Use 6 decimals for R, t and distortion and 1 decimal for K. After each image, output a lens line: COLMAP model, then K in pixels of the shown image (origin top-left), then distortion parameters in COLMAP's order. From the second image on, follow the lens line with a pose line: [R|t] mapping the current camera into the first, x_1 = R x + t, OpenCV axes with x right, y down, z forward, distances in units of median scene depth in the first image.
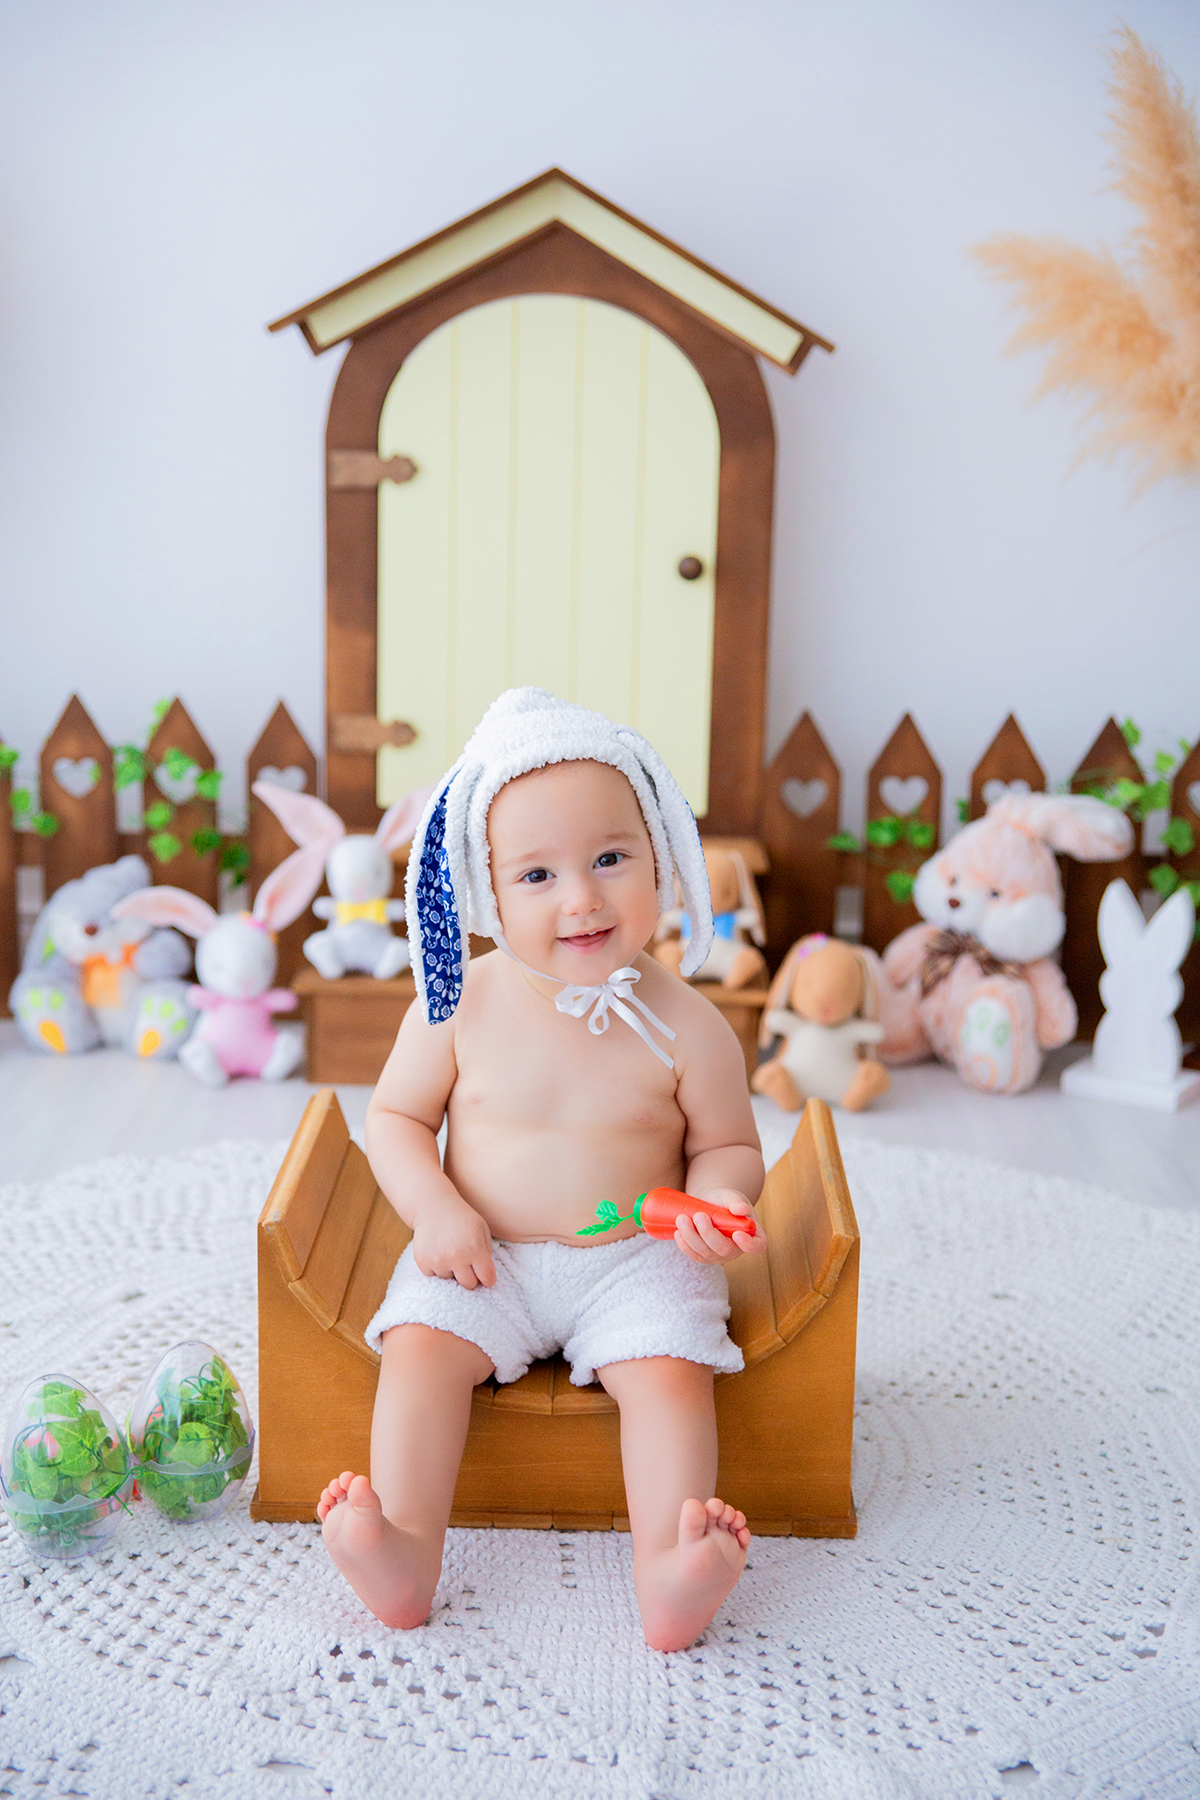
lens RADIAL K [[2639.4, 0, 595.8], [0, 2639.4, 921.0], [0, 0, 1]] dist [0.136046, -0.074878]
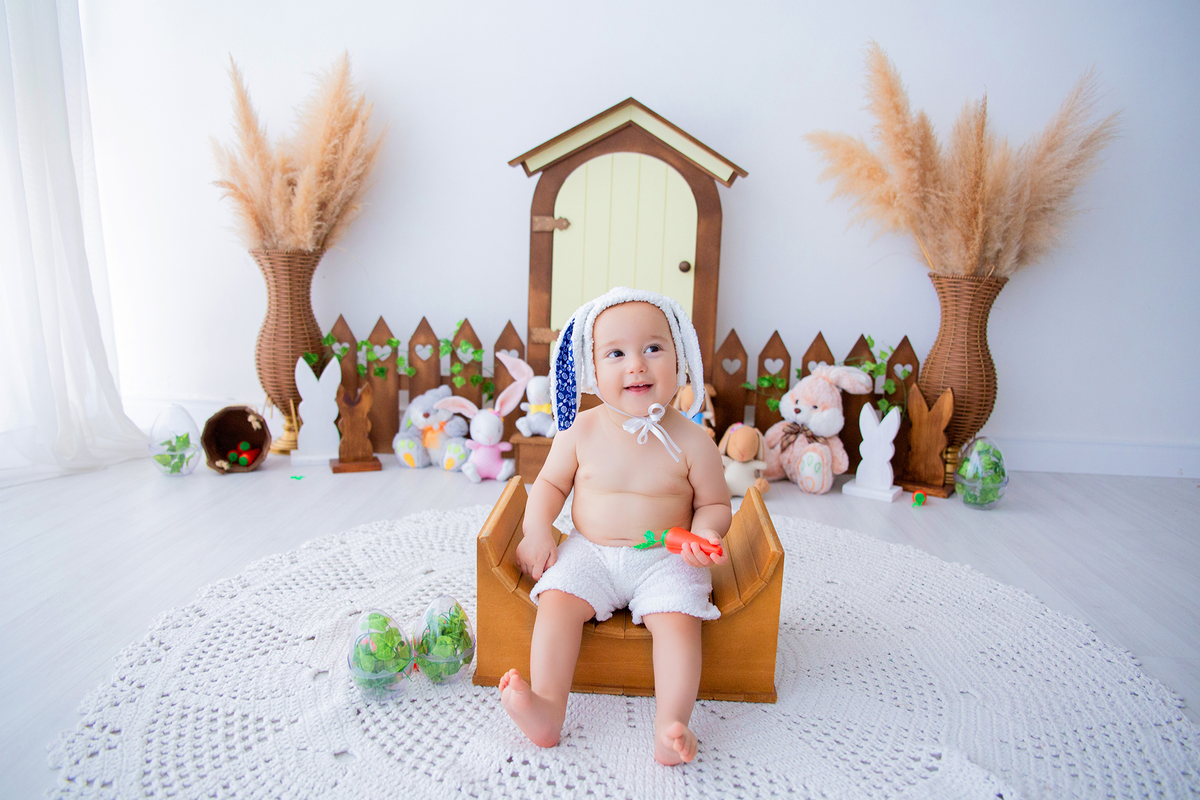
lens RADIAL K [[923.6, 0, 597.4], [0, 923.6, 404.1], [0, 0, 1]] dist [-0.112807, 0.096374]
pose [[0.999104, 0.020839, -0.036849, -0.009215], [-0.022466, 0.998765, -0.044314, 0.026612], [0.035880, 0.045102, 0.998338, 0.192375]]
